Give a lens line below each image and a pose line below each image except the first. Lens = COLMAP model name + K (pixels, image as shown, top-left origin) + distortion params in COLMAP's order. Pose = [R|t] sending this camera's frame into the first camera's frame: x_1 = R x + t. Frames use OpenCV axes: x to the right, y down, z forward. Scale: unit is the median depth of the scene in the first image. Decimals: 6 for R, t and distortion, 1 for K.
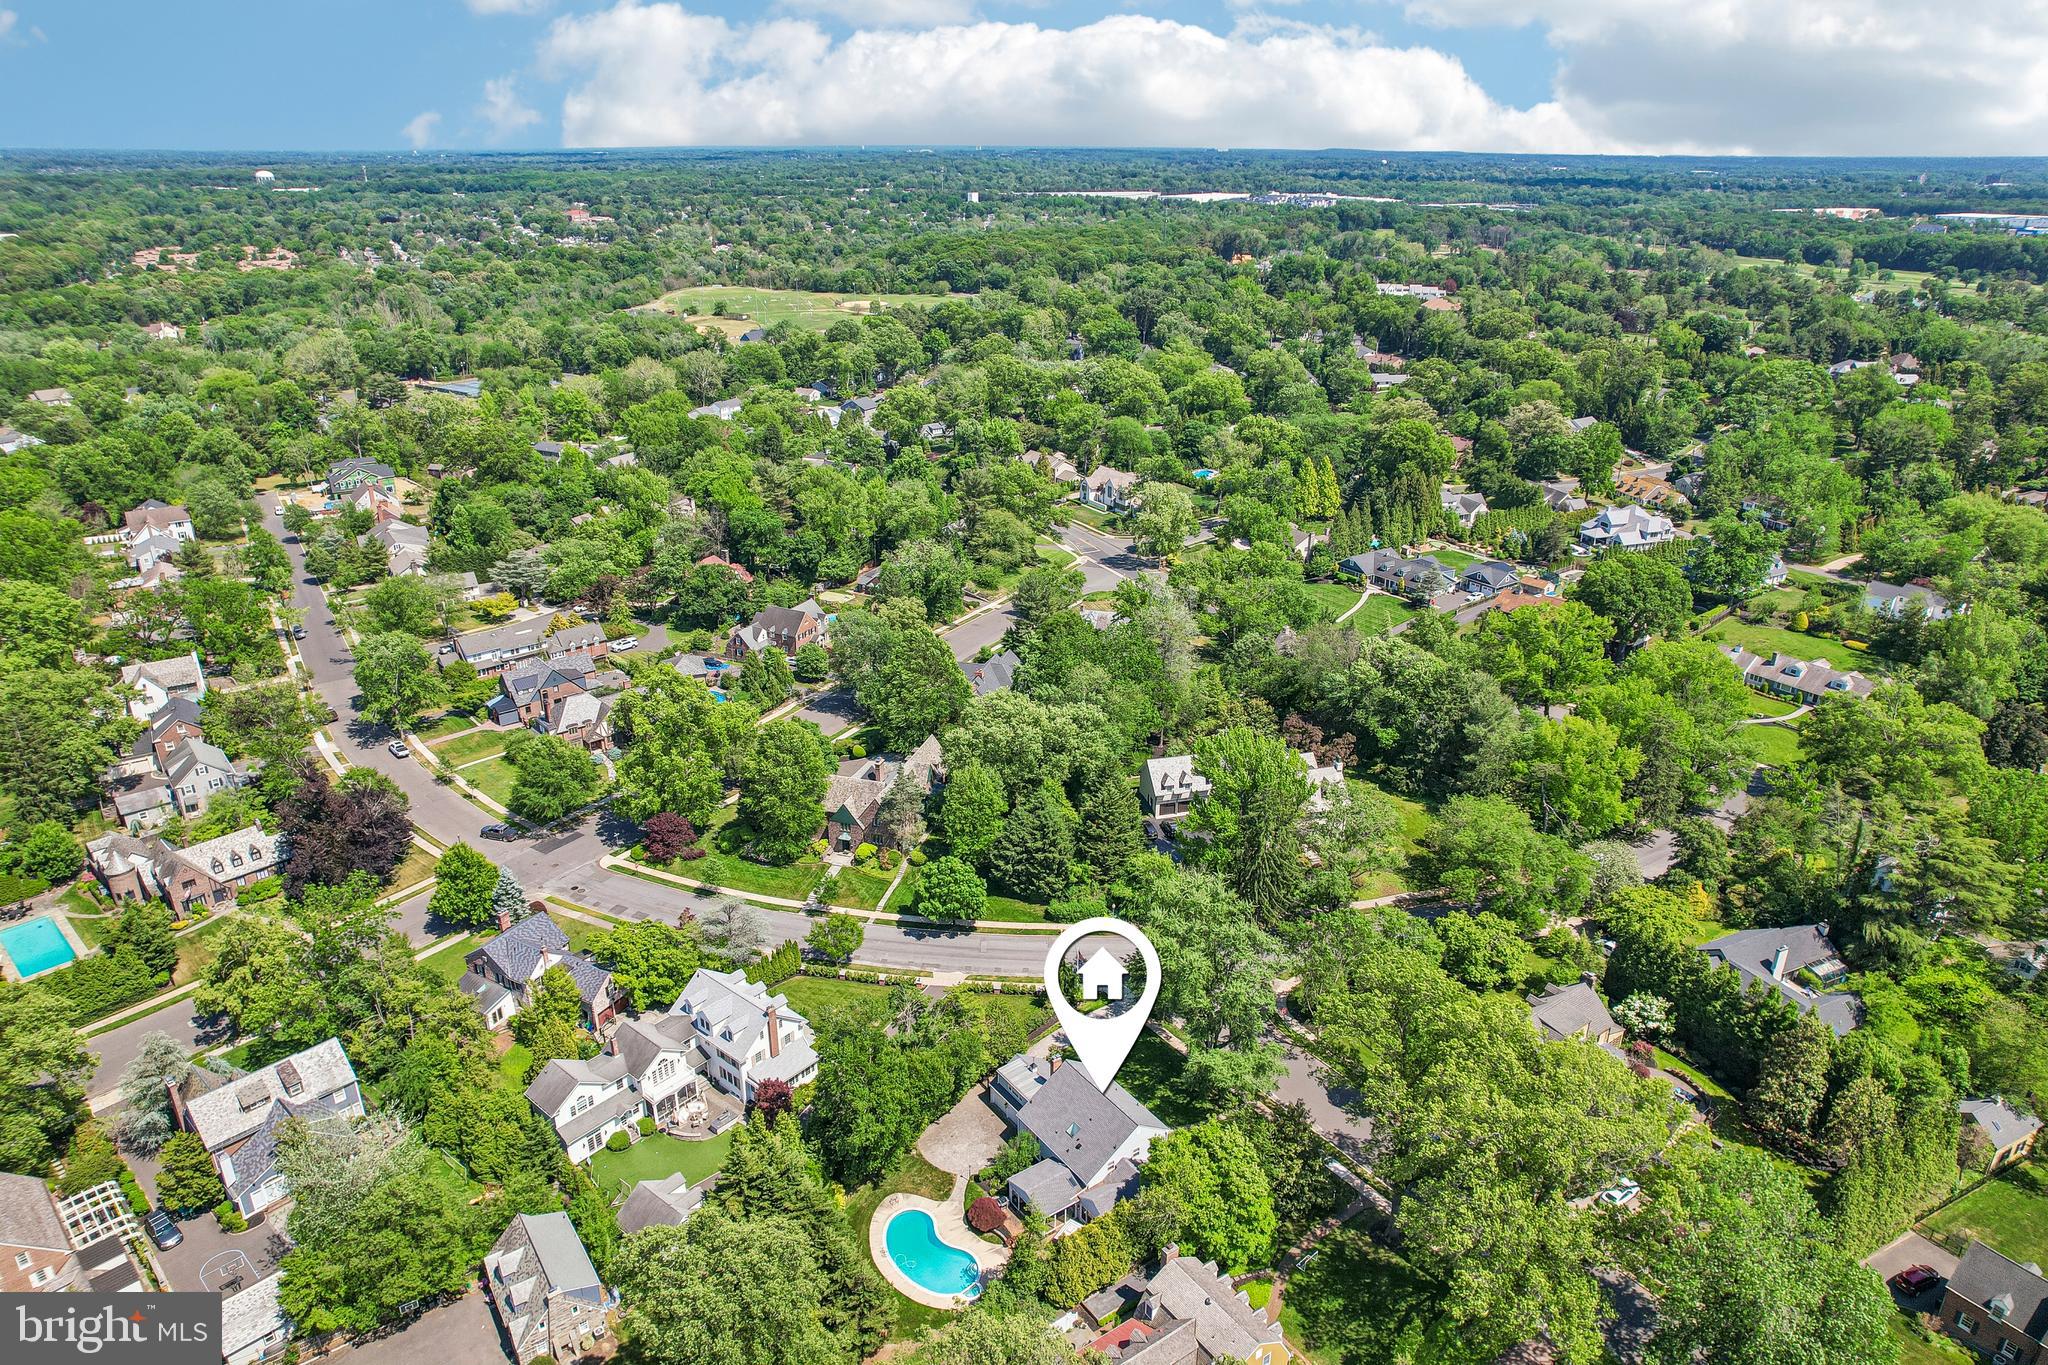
lens RADIAL K [[1305.4, 0, 1047.2], [0, 1305.4, 673.2], [0, 0, 1]] dist [-0.044434, 0.001106]
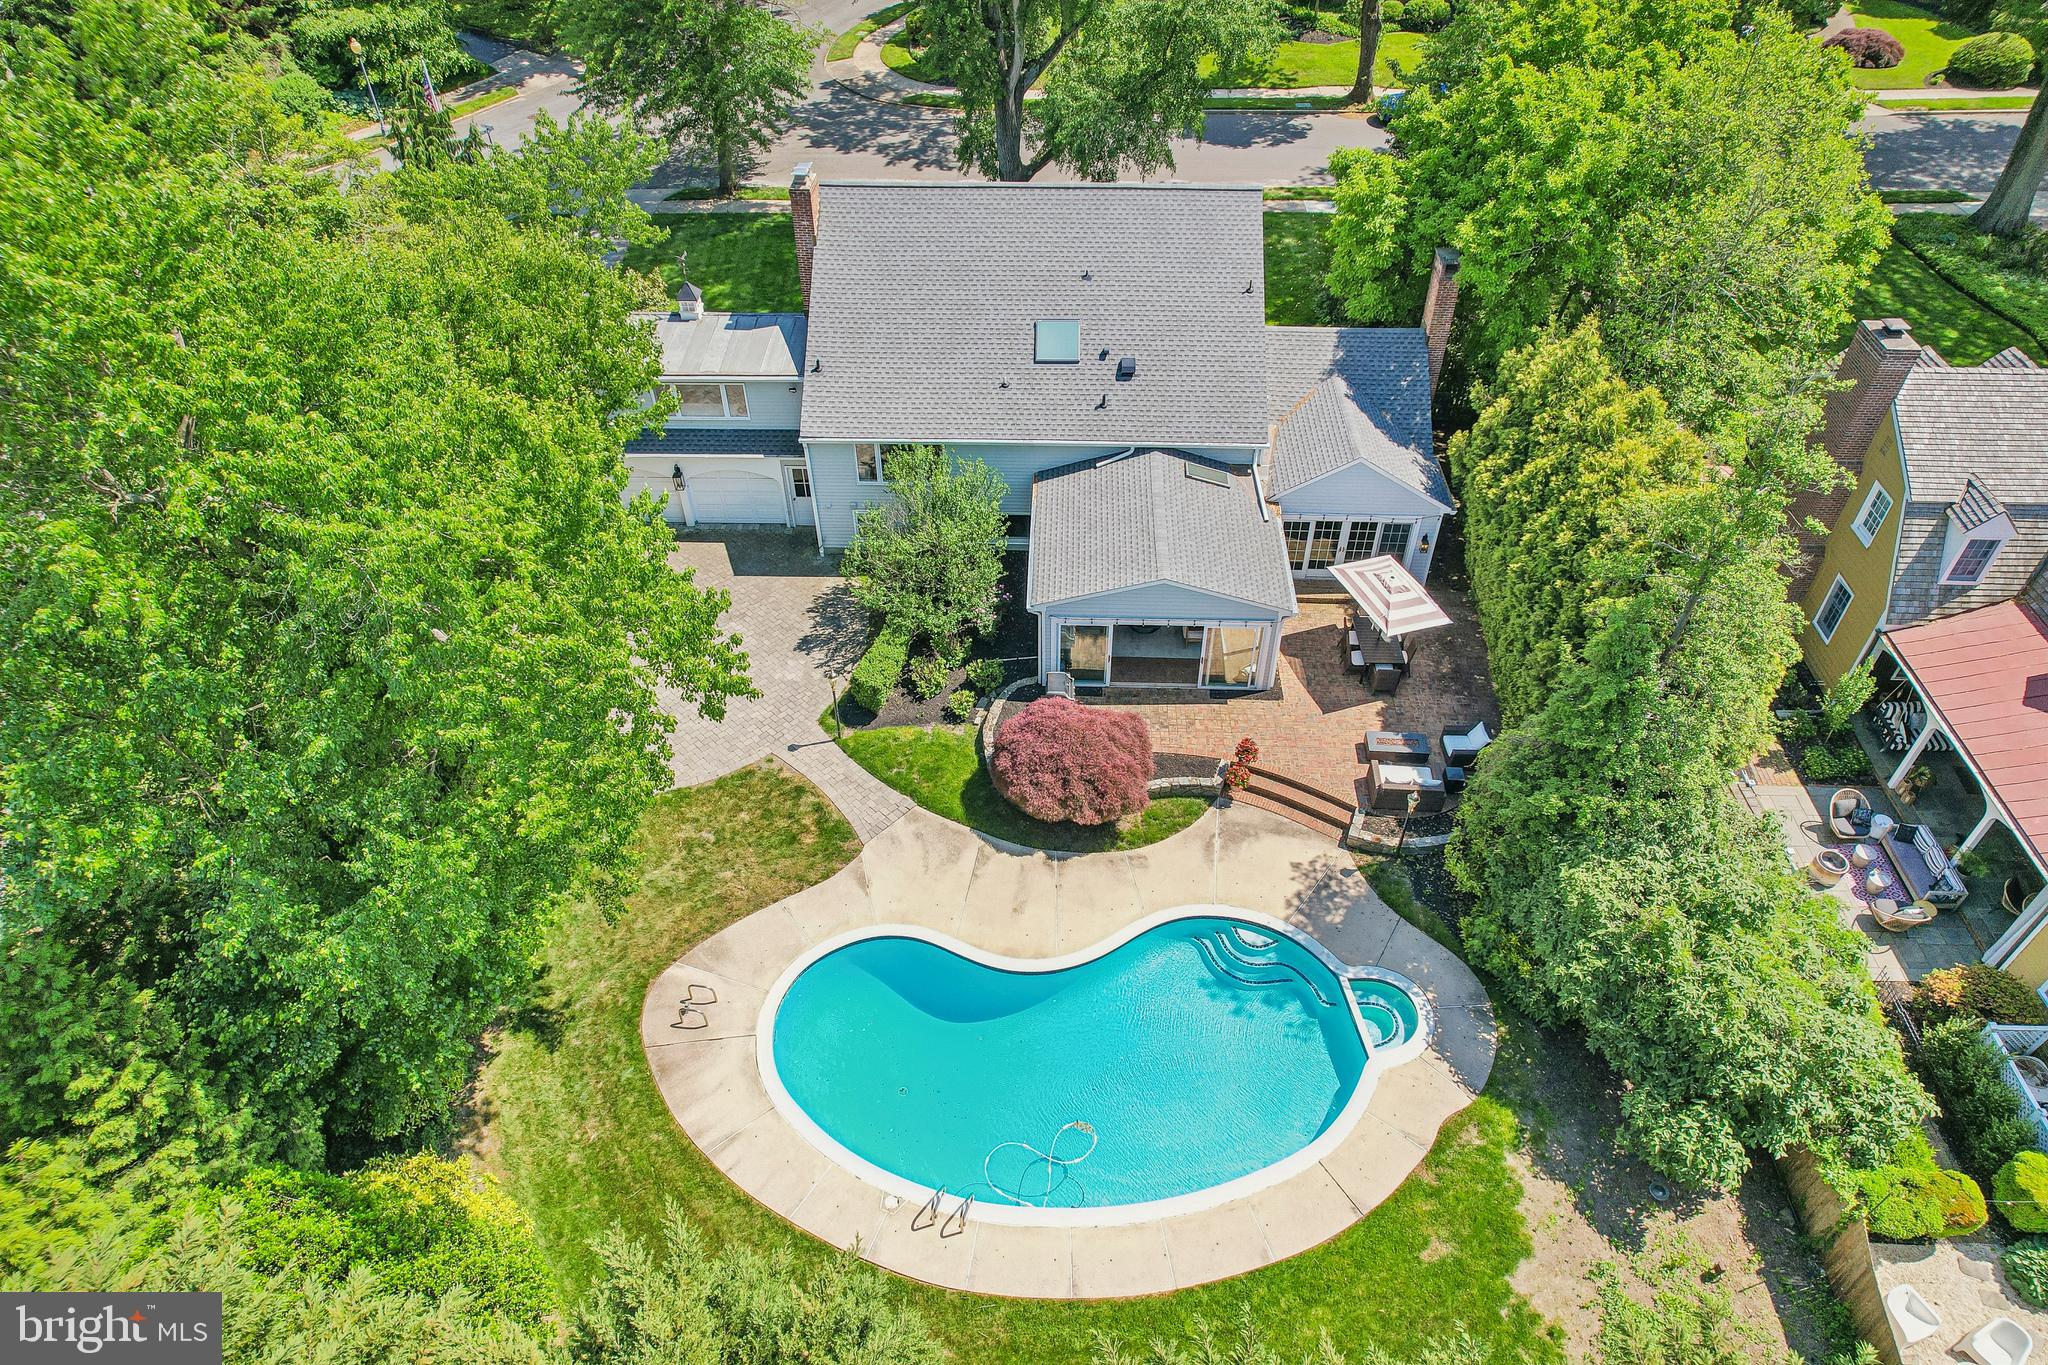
lens RADIAL K [[1295.4, 0, 1028.7], [0, 1295.4, 681.5], [0, 0, 1]] dist [-0.044229, -0.001829]
pose [[0.605158, -0.551534, 0.574103, -0.138014], [0.306099, 0.826902, 0.471738, 0.228623], [-0.734906, -0.109744, 0.669230, 0.662950]]
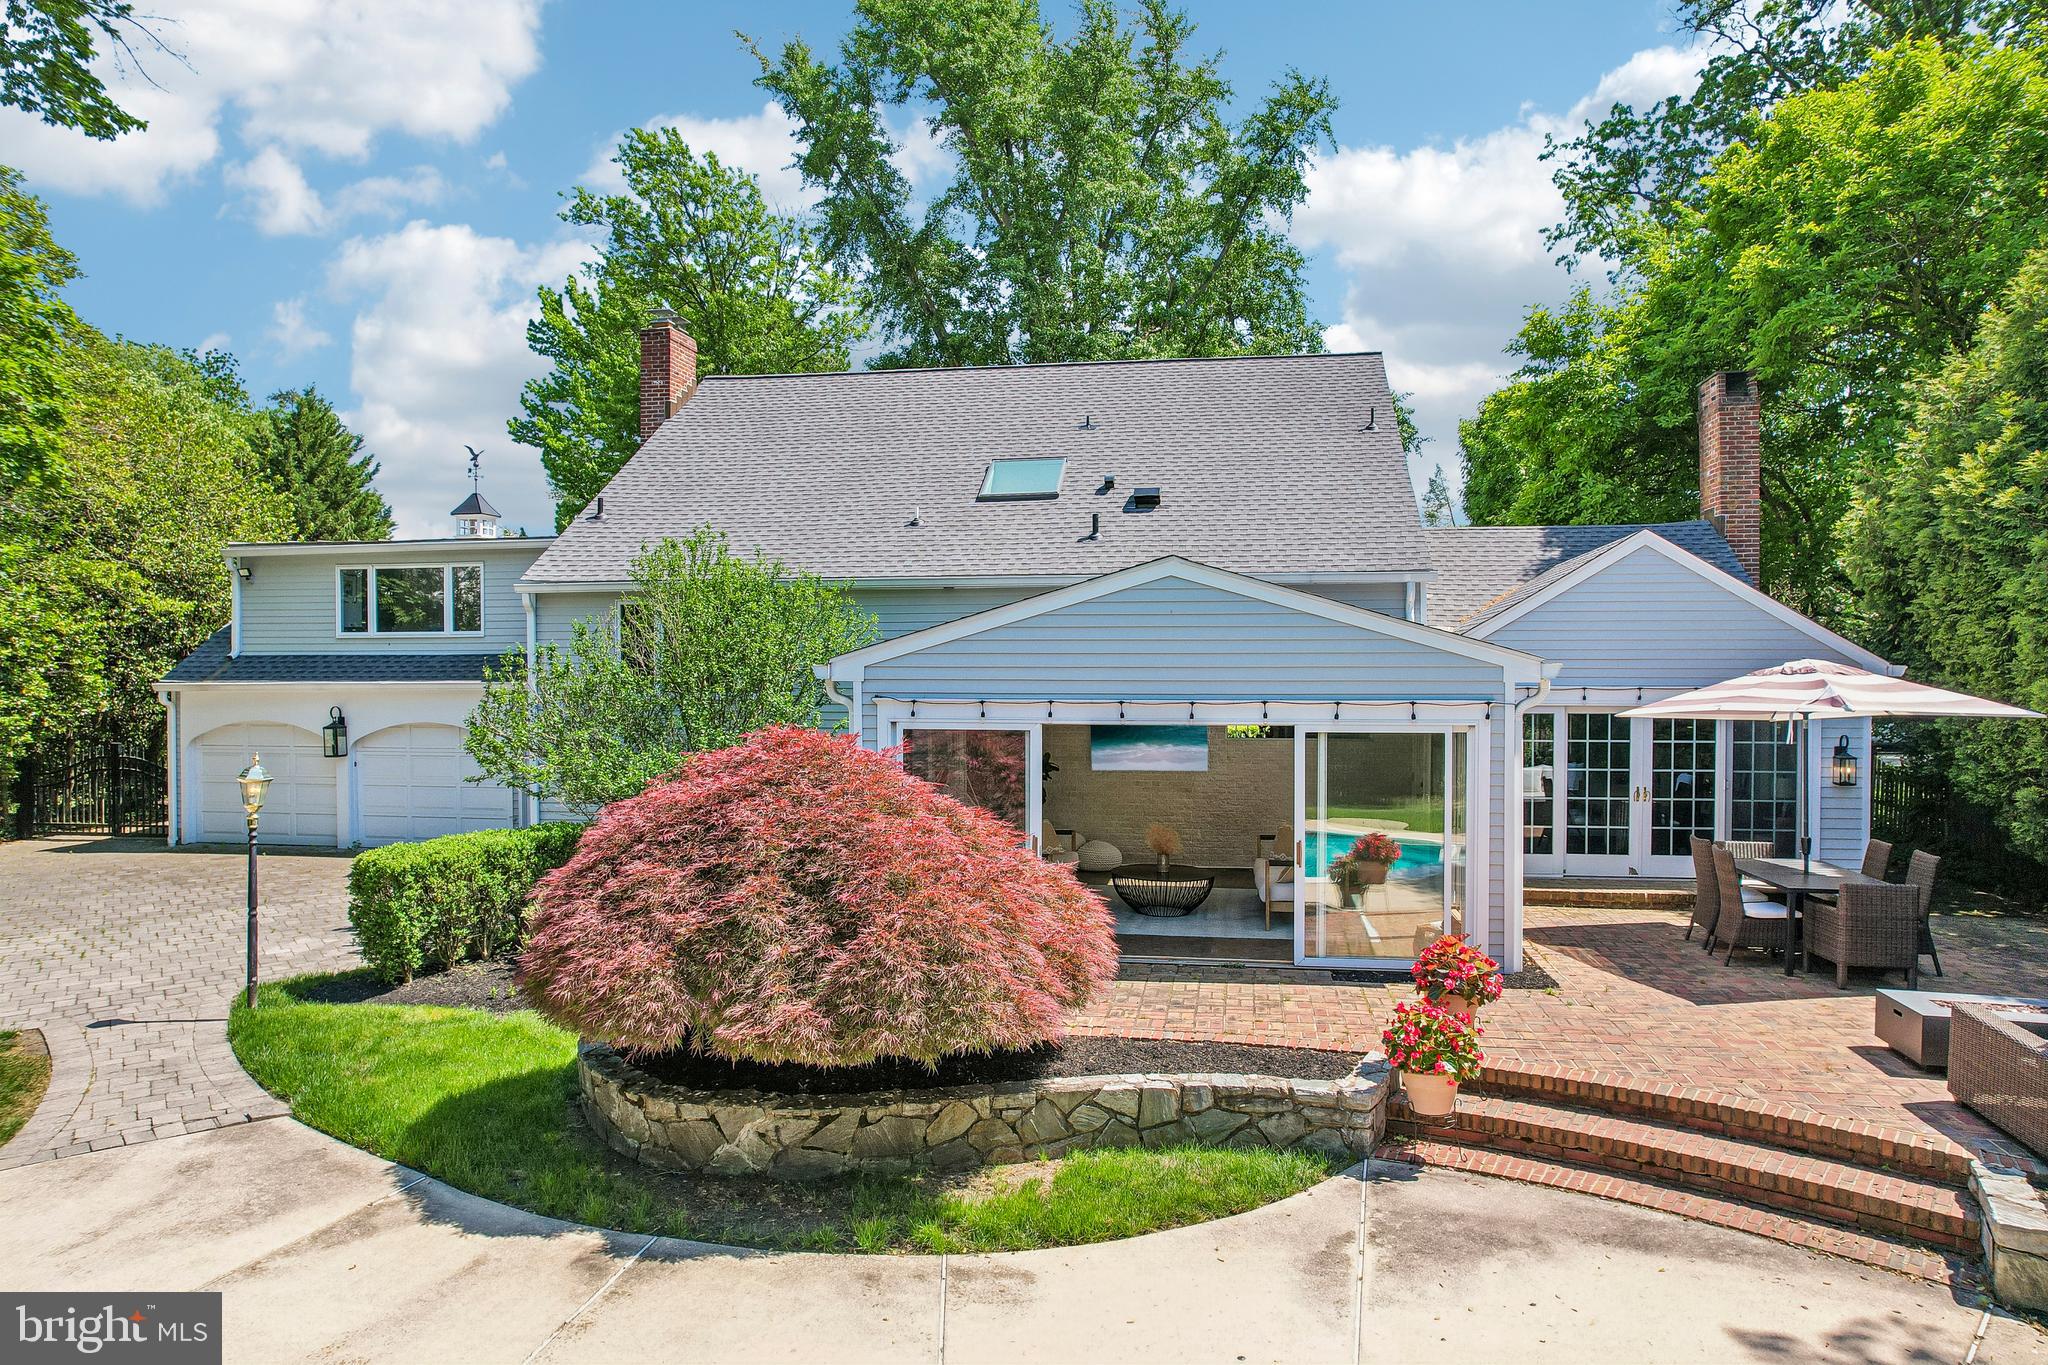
lens RADIAL K [[1295.4, 0, 1028.7], [0, 1295.4, 681.5], [0, 0, 1]] dist [-0.044229, -0.001829]
pose [[0.707879, -0.013364, 0.706208, -0.066666], [0.271978, 0.927885, -0.255063, 0.330253], [-0.651871, 0.372627, 0.660465, 0.735218]]
